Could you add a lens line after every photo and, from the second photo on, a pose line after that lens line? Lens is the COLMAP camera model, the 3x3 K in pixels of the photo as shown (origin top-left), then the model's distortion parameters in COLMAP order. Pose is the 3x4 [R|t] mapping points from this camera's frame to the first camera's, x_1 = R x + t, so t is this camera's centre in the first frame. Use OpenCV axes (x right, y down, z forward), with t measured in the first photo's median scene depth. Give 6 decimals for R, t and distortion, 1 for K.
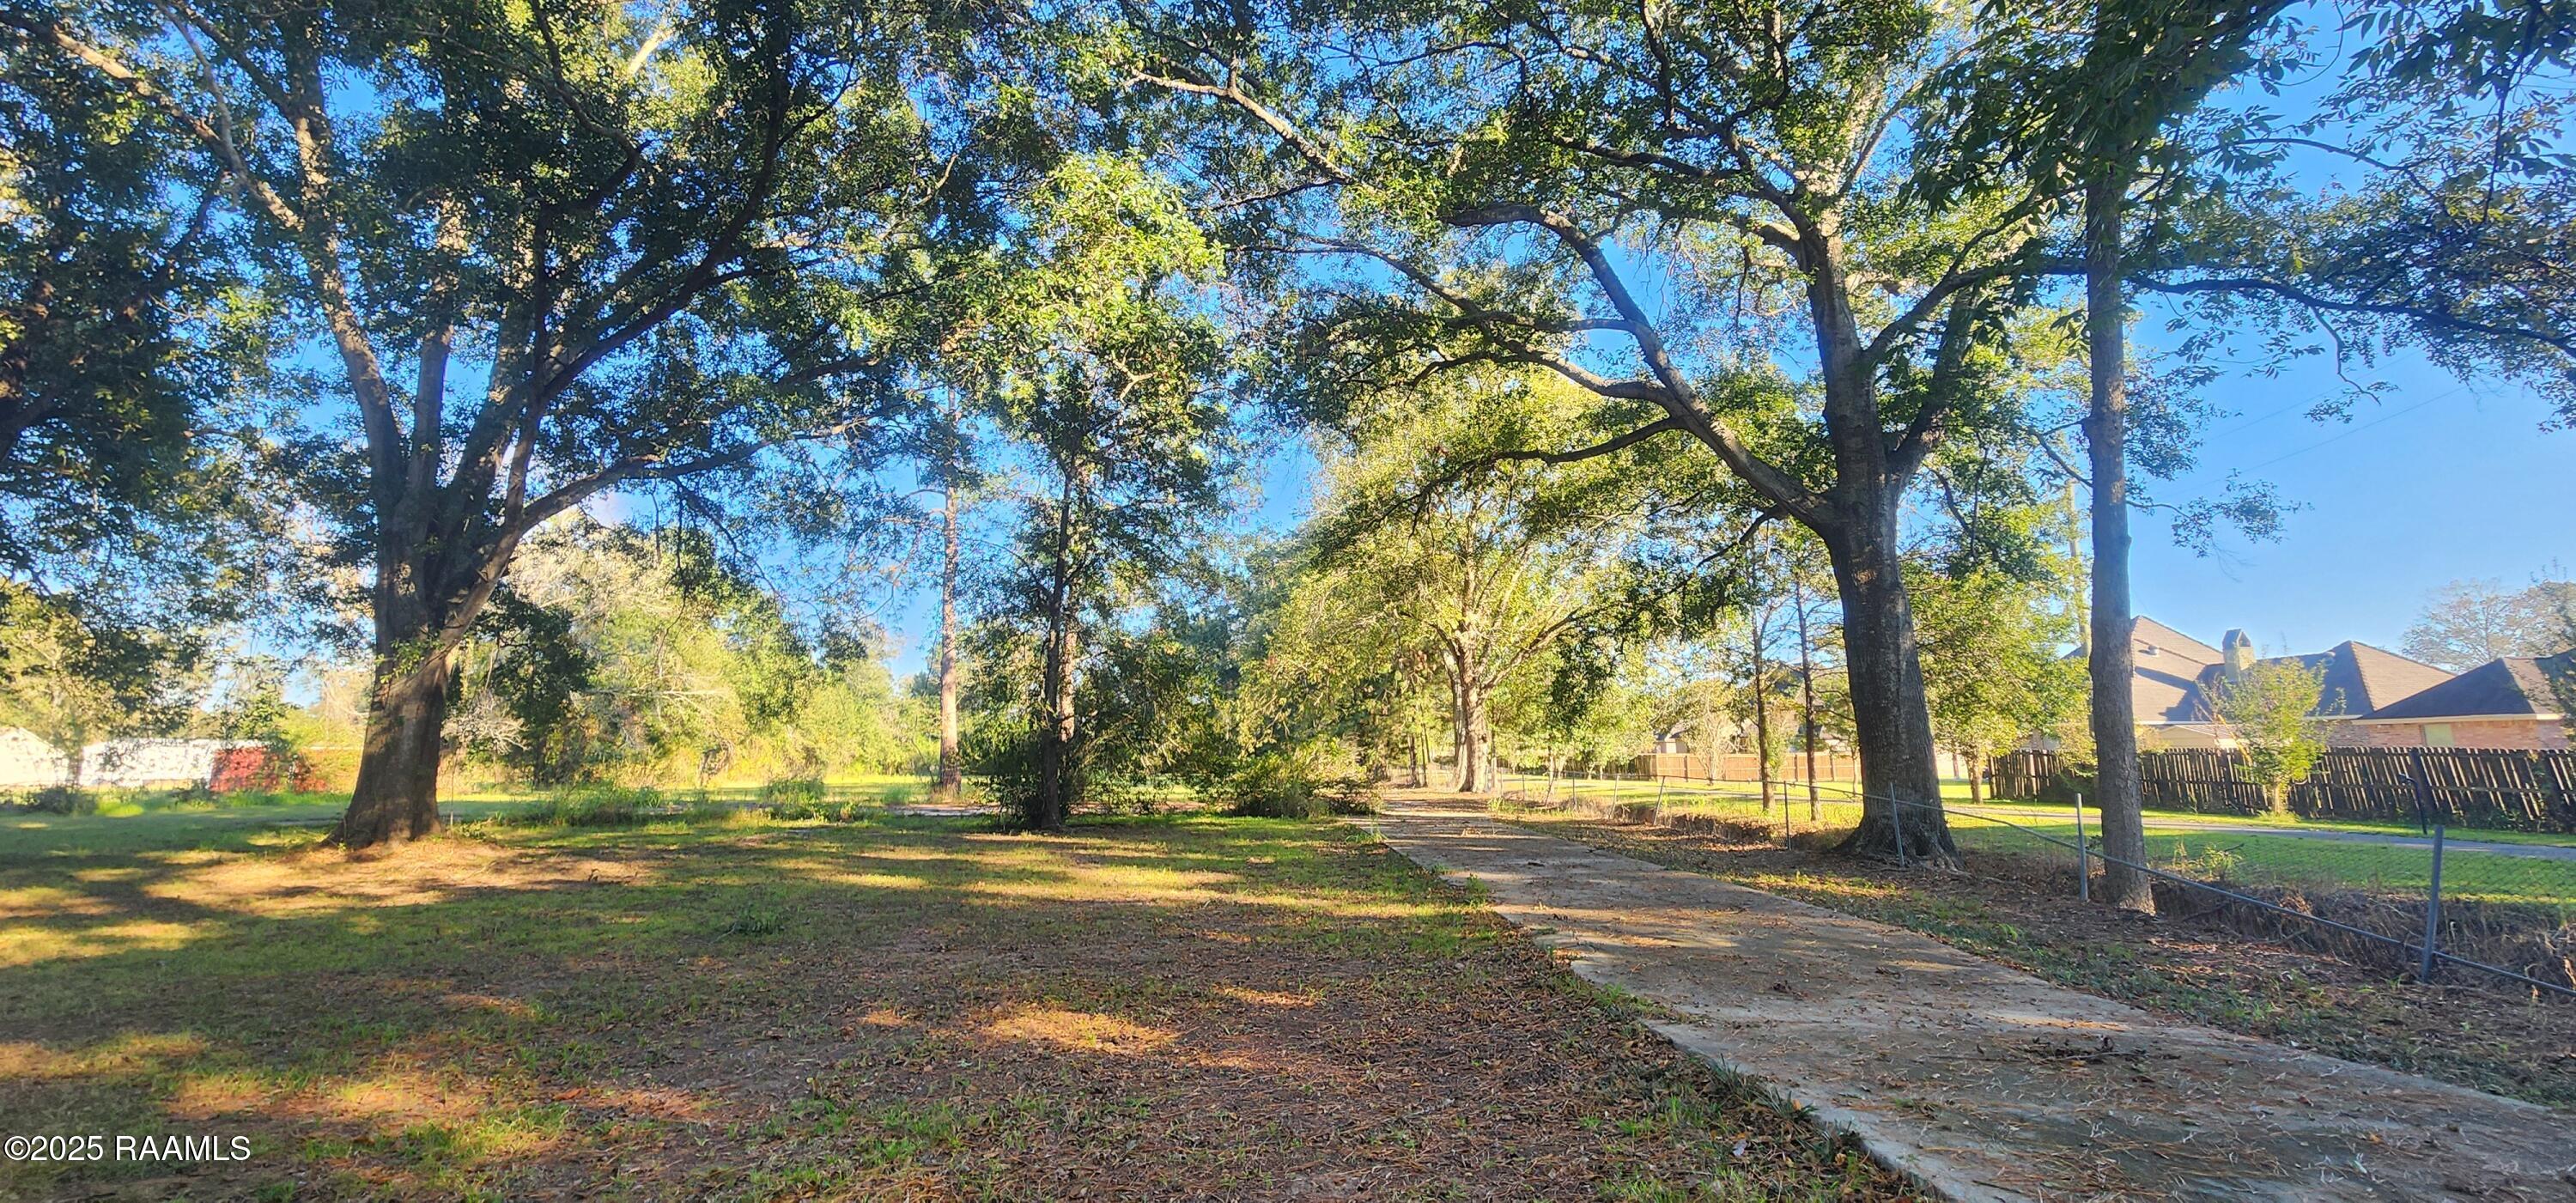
lens RADIAL K [[1043.3, 0, 1313.1], [0, 1043.3, 612.1], [0, 0, 1]] dist [0.000752, -0.000041]
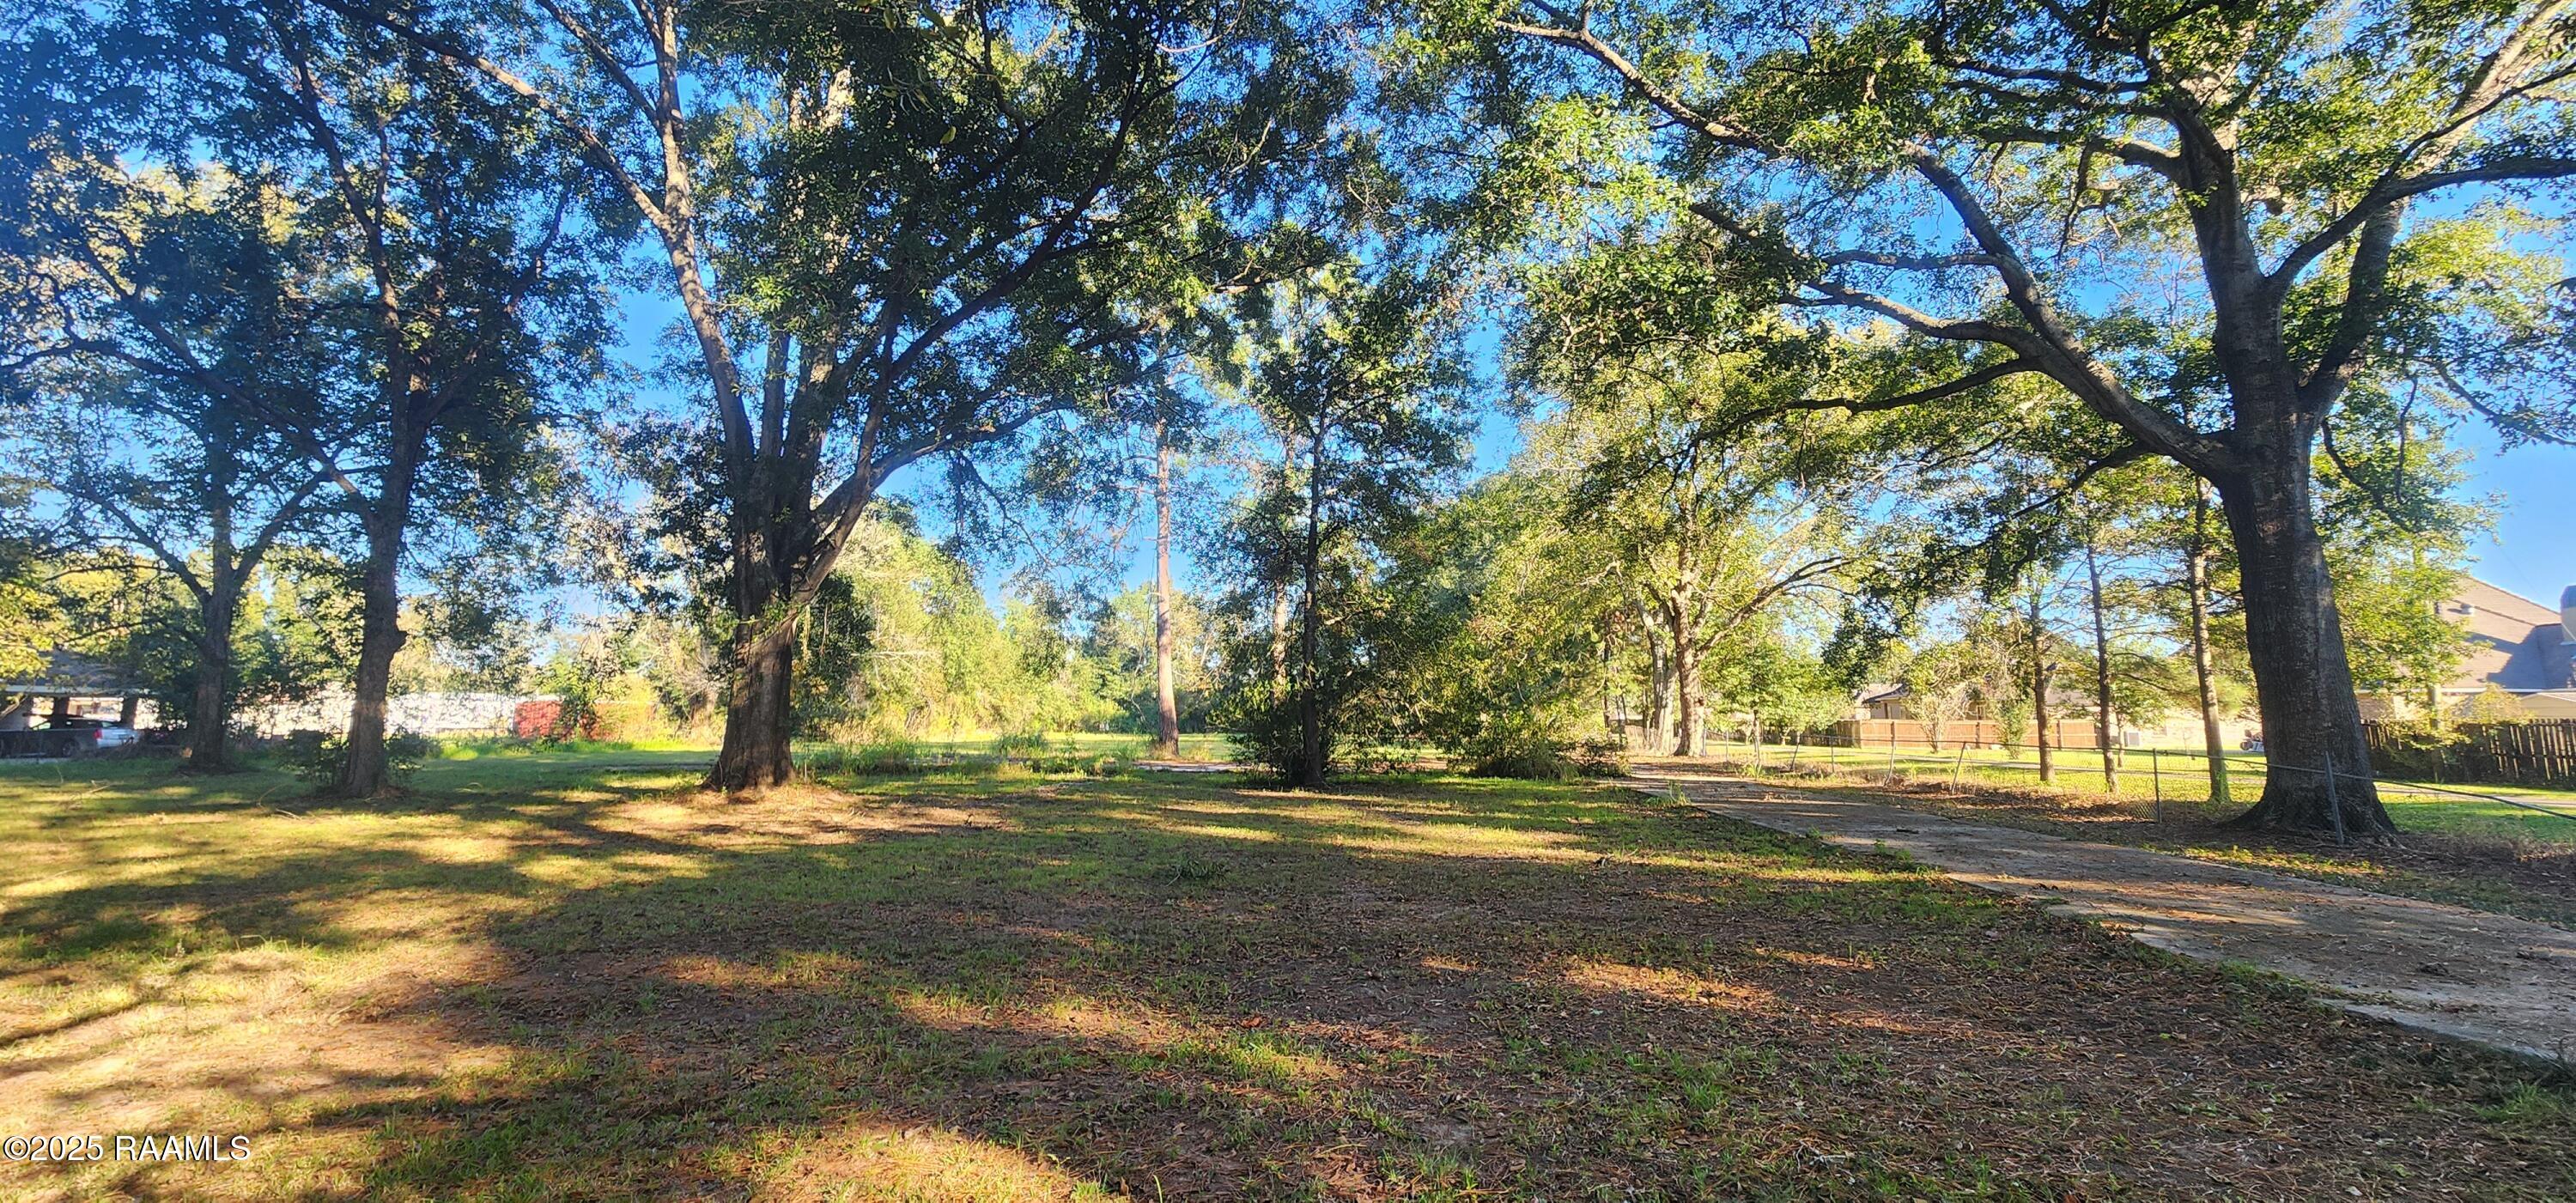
lens RADIAL K [[1043.3, 0, 1313.1], [0, 1043.3, 612.1], [0, 0, 1]] dist [0.000752, -0.000041]
pose [[0.991942, -0.002554, -0.126669, -0.108978], [0.007139, 0.999335, 0.035755, 0.000901], [0.126494, -0.036371, 0.991300, -0.007193]]
